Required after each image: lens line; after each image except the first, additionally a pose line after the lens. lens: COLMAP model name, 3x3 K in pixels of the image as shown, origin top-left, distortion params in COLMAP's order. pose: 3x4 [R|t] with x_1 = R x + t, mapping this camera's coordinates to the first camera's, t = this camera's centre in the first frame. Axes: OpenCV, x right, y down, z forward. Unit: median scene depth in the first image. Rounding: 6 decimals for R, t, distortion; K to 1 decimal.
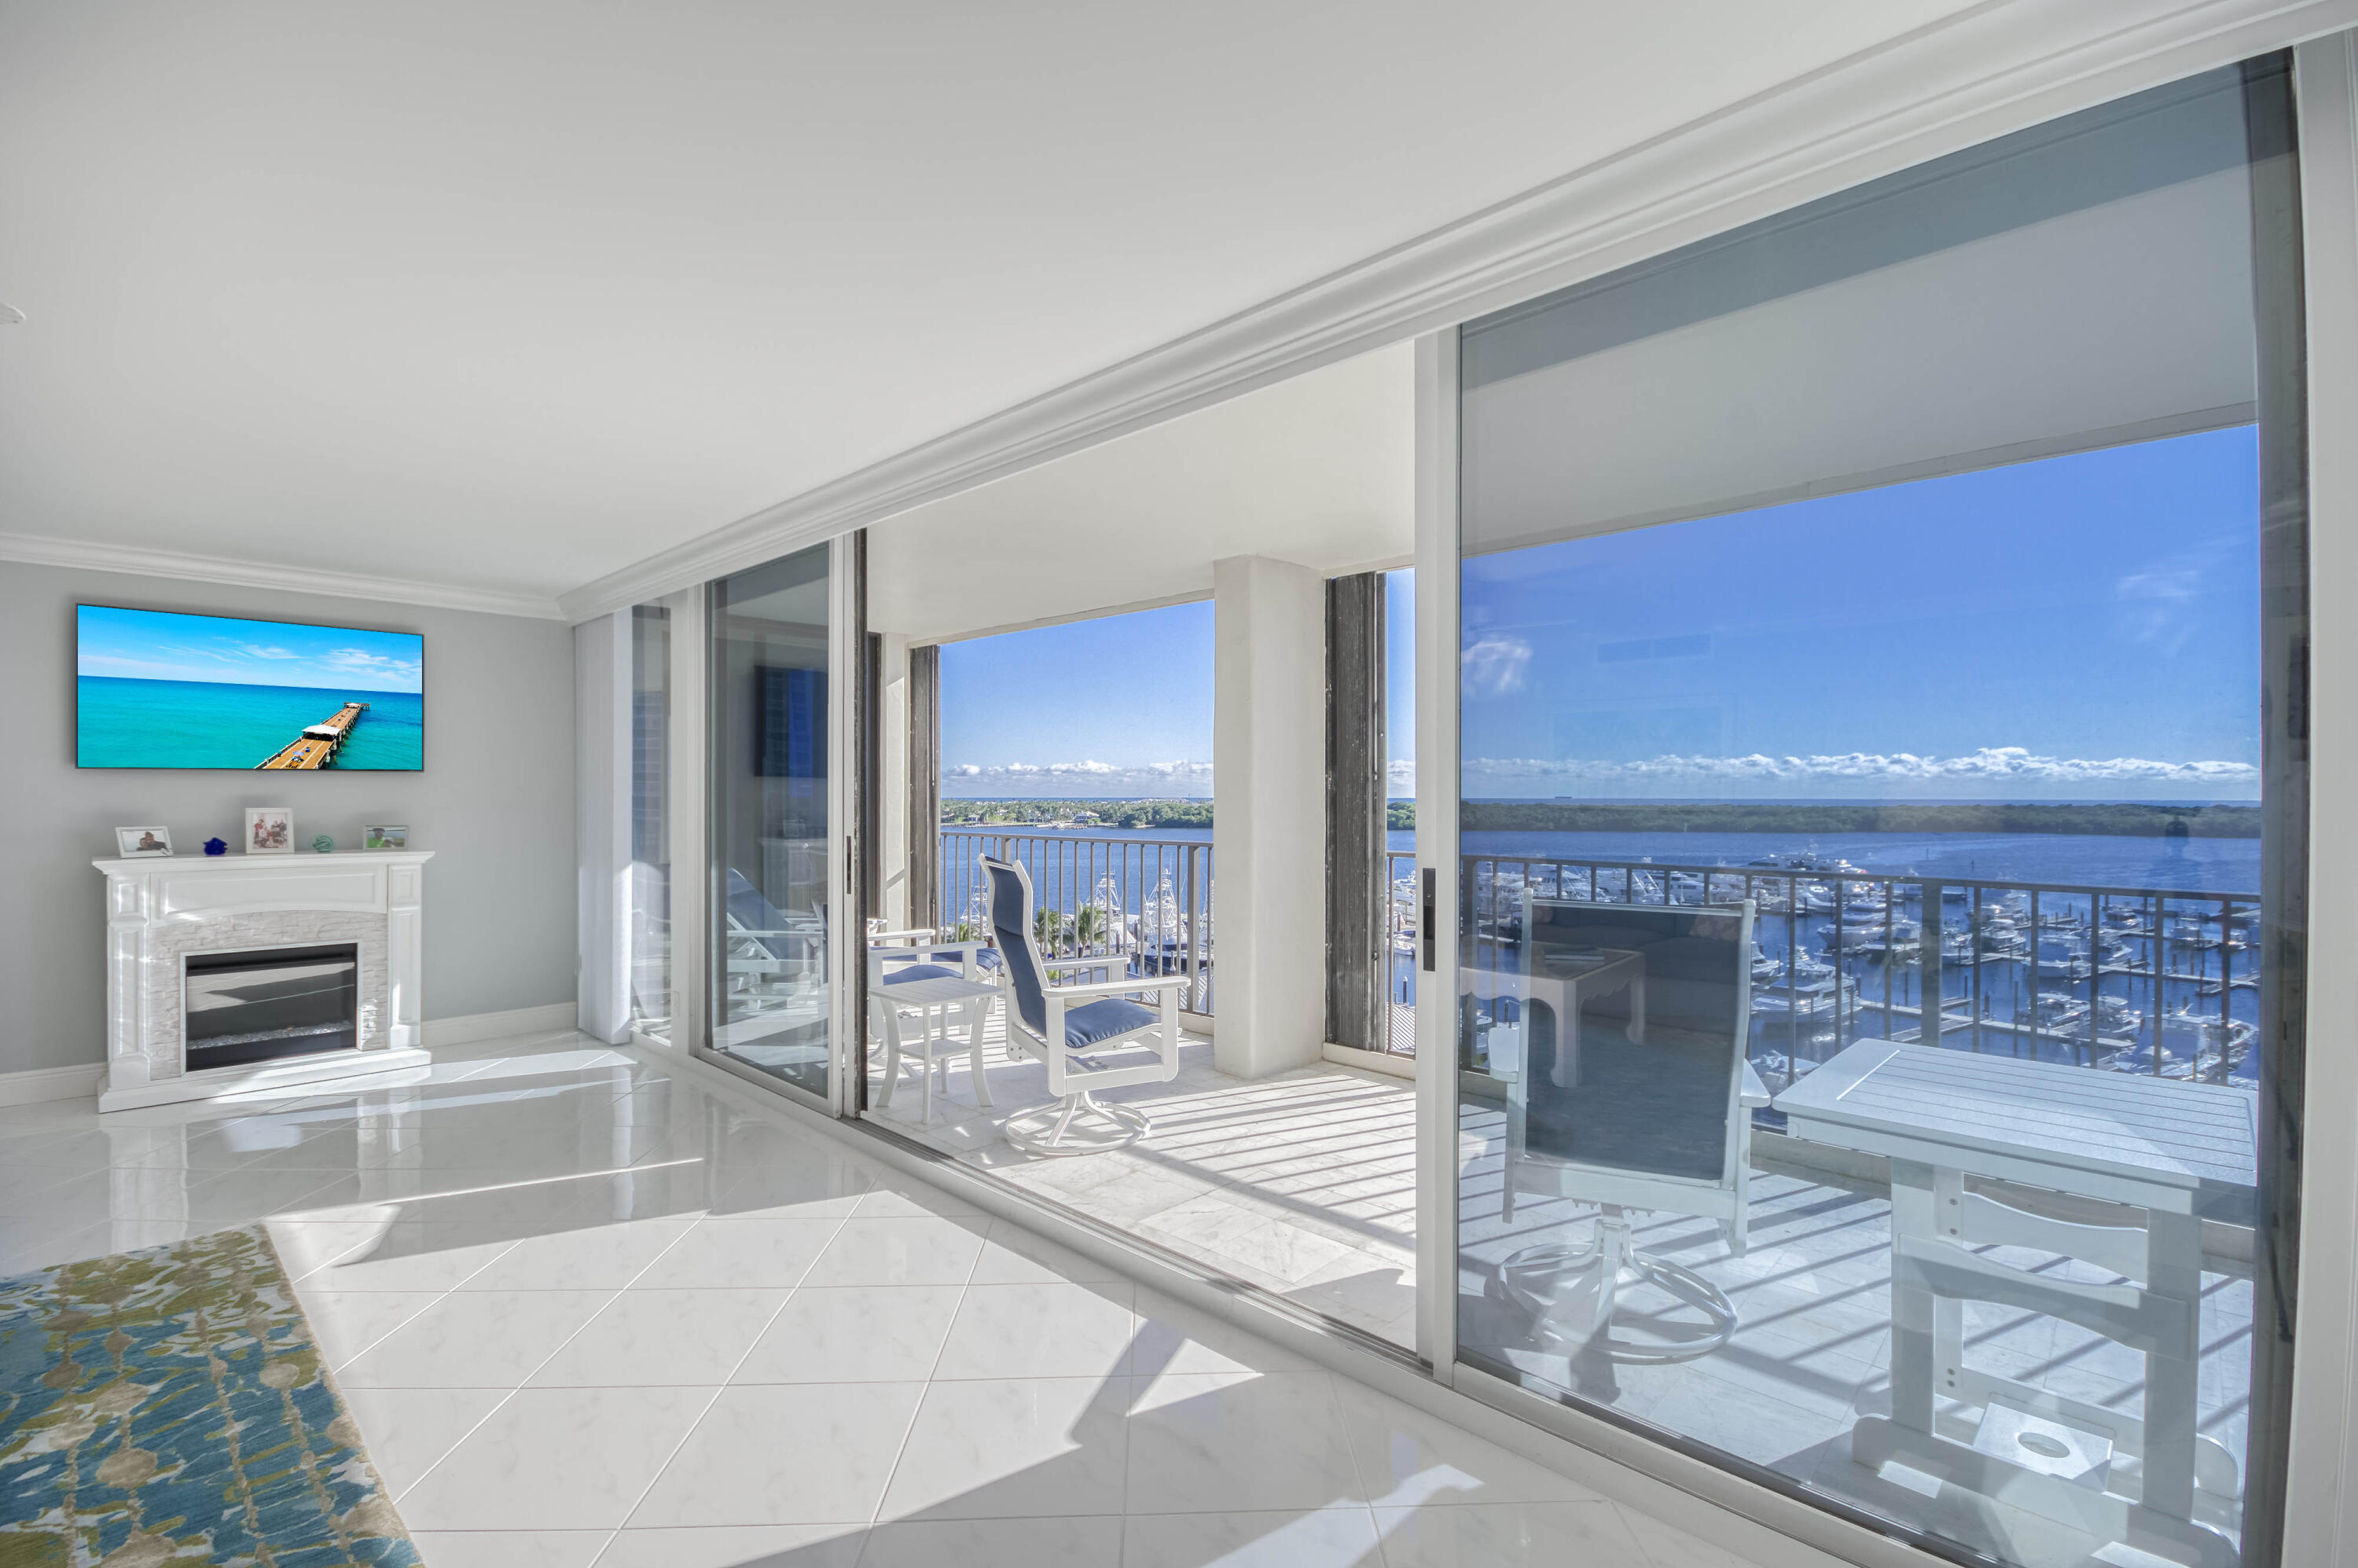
lens RADIAL K [[1031.8, 0, 1191.6], [0, 1031.8, 798.6], [0, 0, 1]] dist [-0.003110, -0.003782]
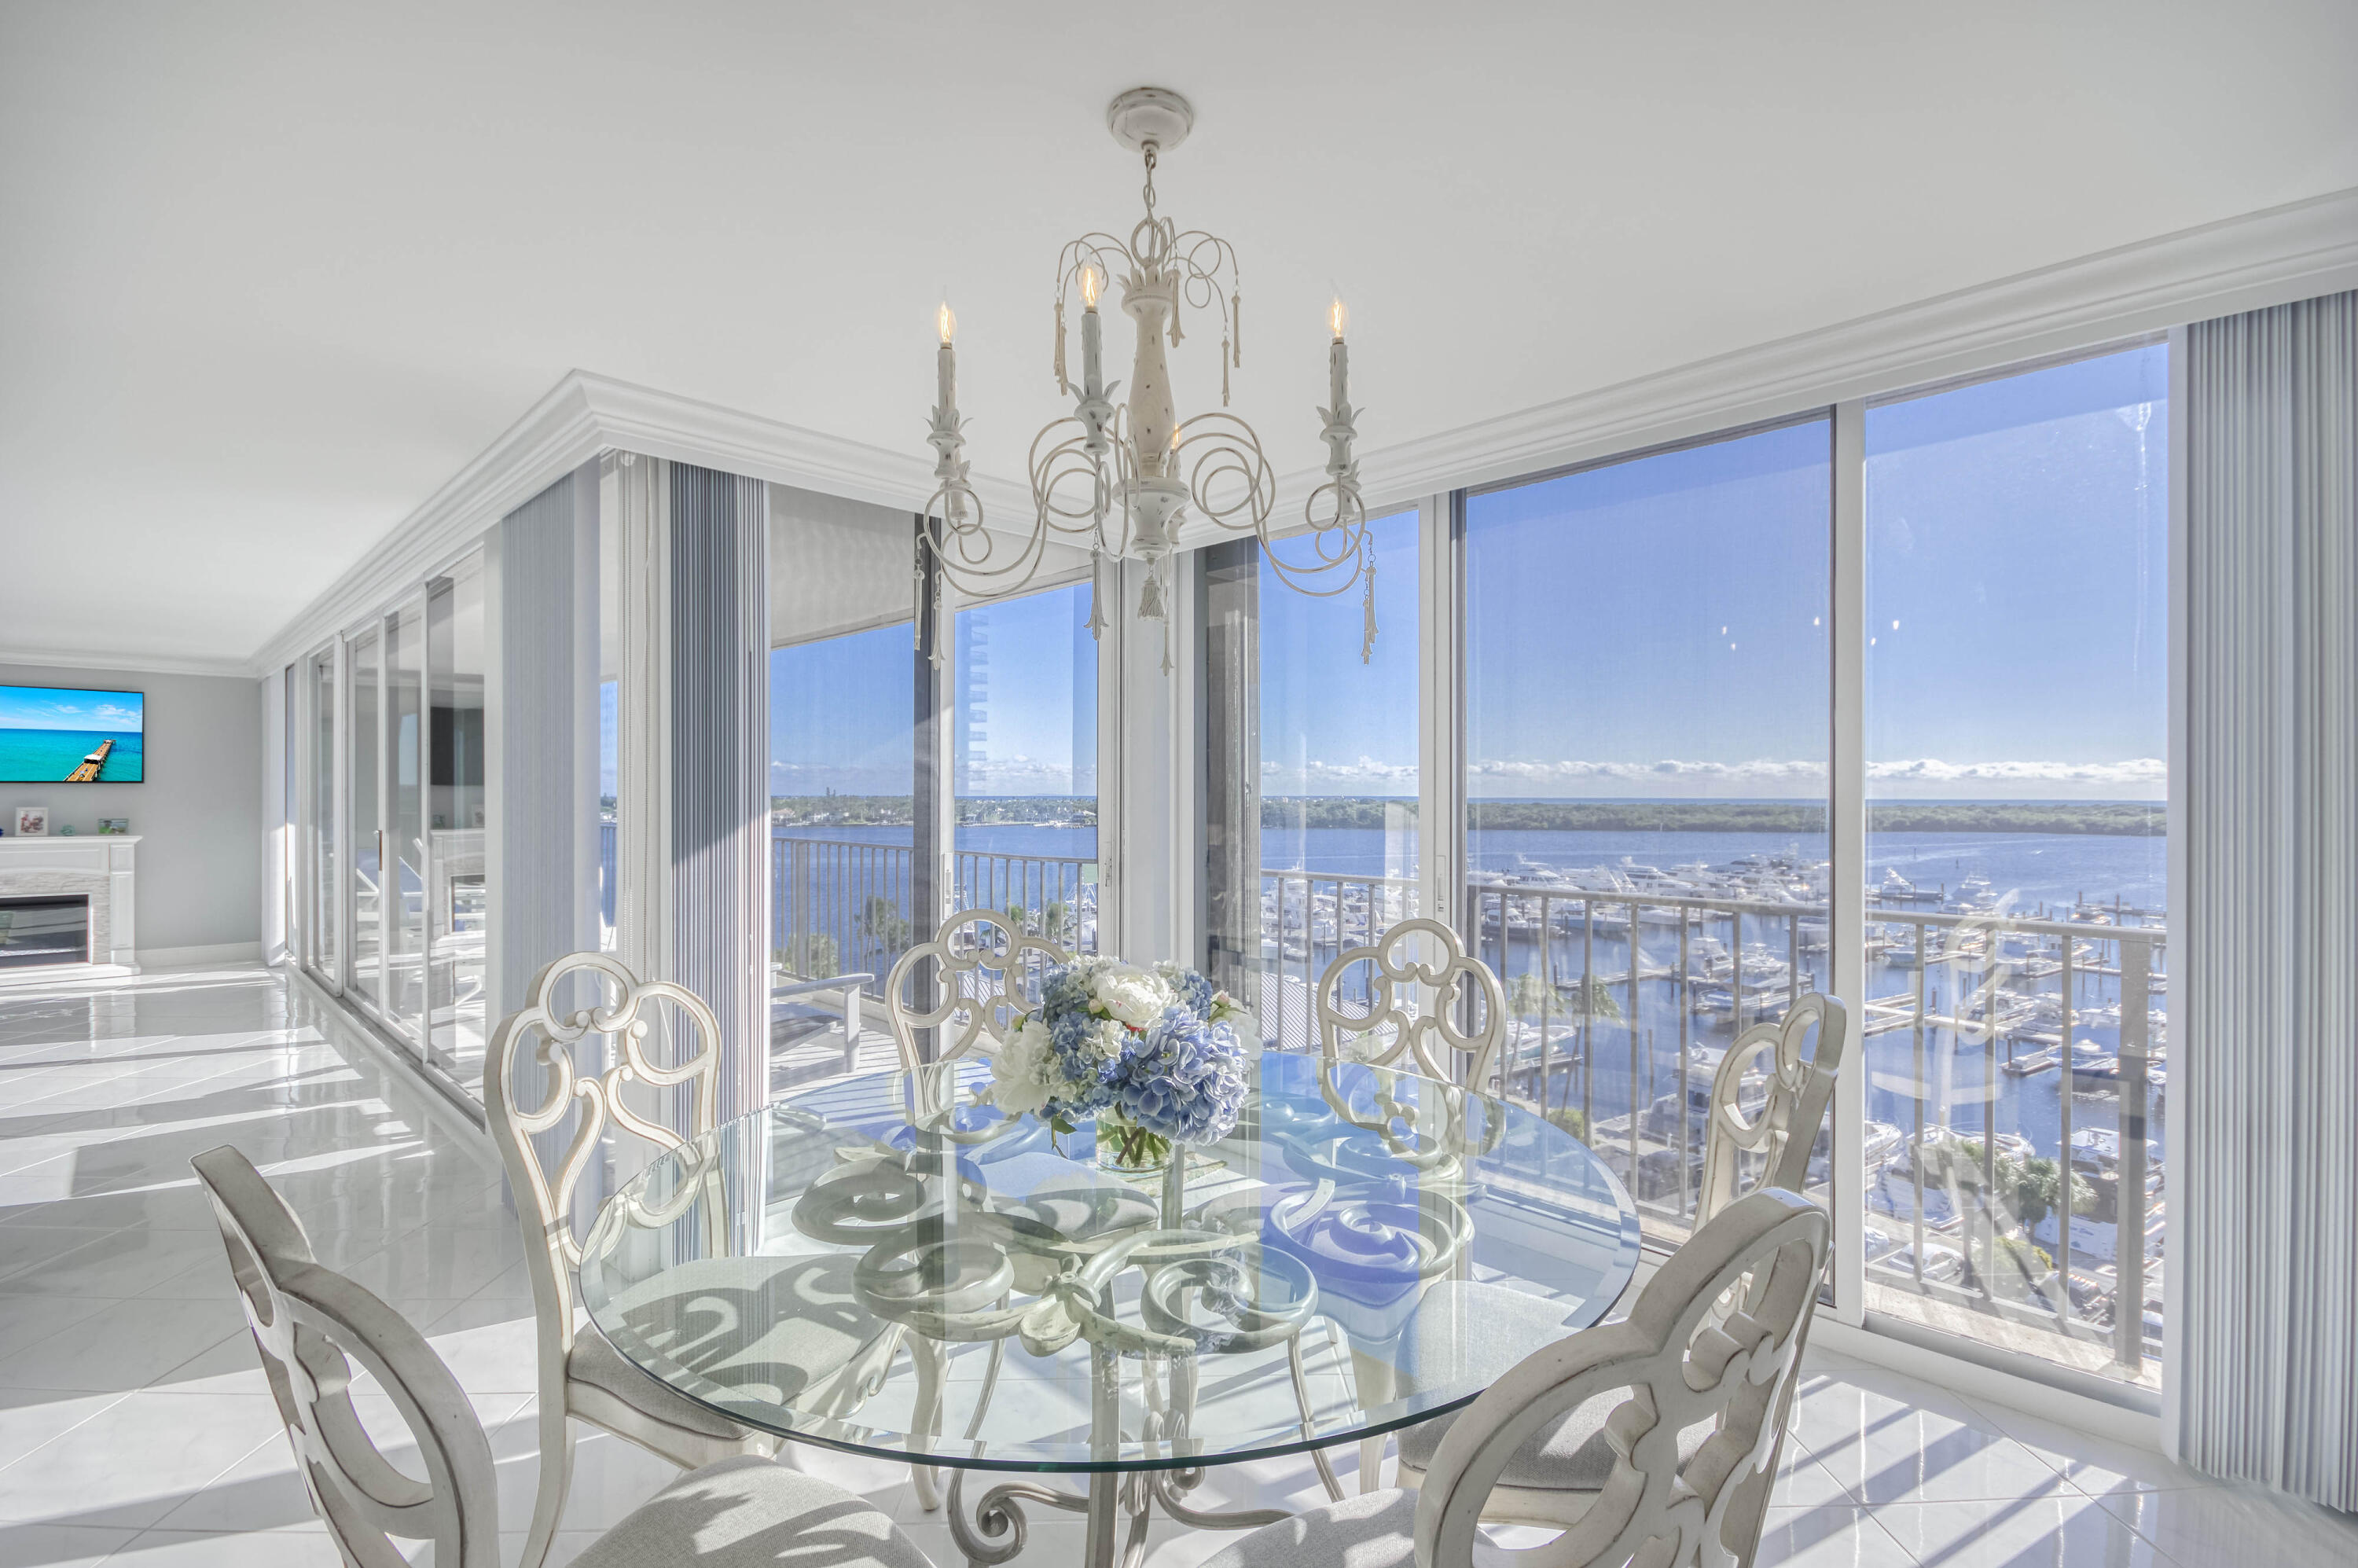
lens RADIAL K [[1031.8, 0, 1194.6], [0, 1031.8, 791.0], [0, 0, 1]] dist [-0.003110, -0.003782]
pose [[0.999999, 0.001446, -0.000781, 0.792722], [-0.001450, 0.999981, -0.006050, -0.008192], [0.000773, 0.006051, 0.999981, -0.499230]]
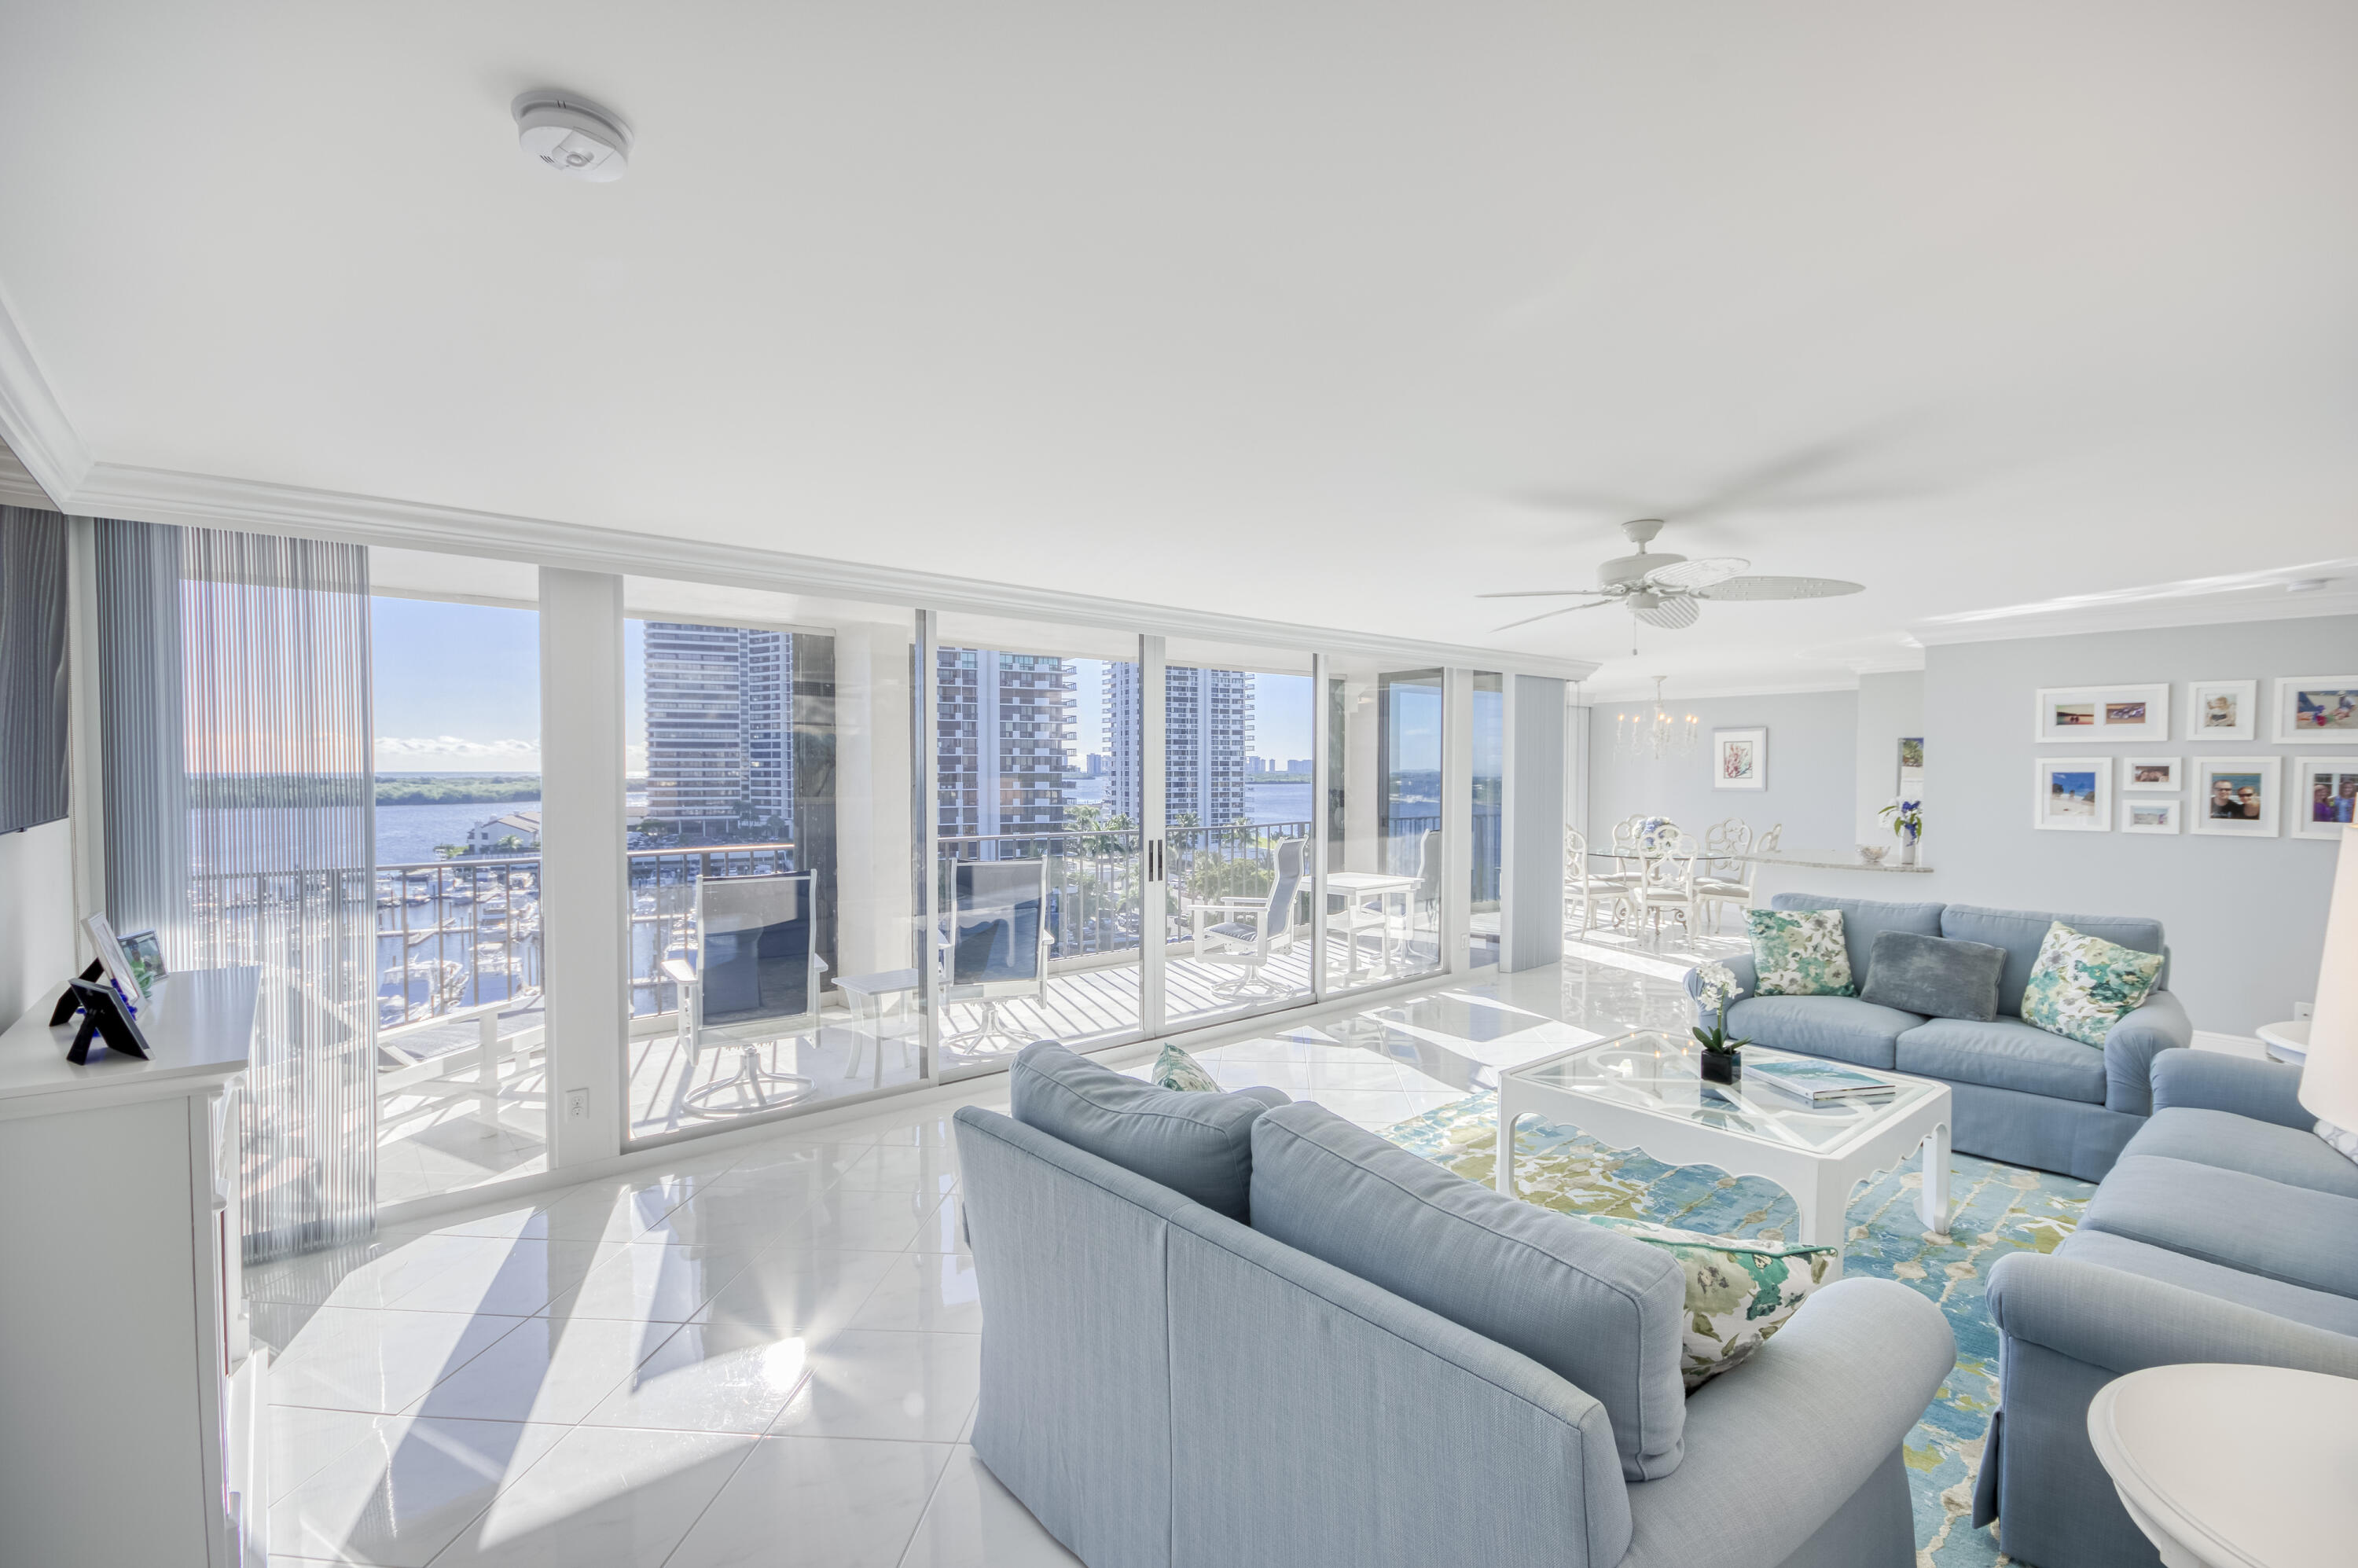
lens RADIAL K [[1031.8, 0, 1191.1], [0, 1031.8, 799.8], [0, 0, 1]] dist [-0.003110, -0.003782]
pose [[0.105029, -0.032060, 0.993952, -1.161555], [0.004464, 0.999485, 0.031767, -0.048204], [-0.994459, 0.001101, 0.105118, 0.454351]]
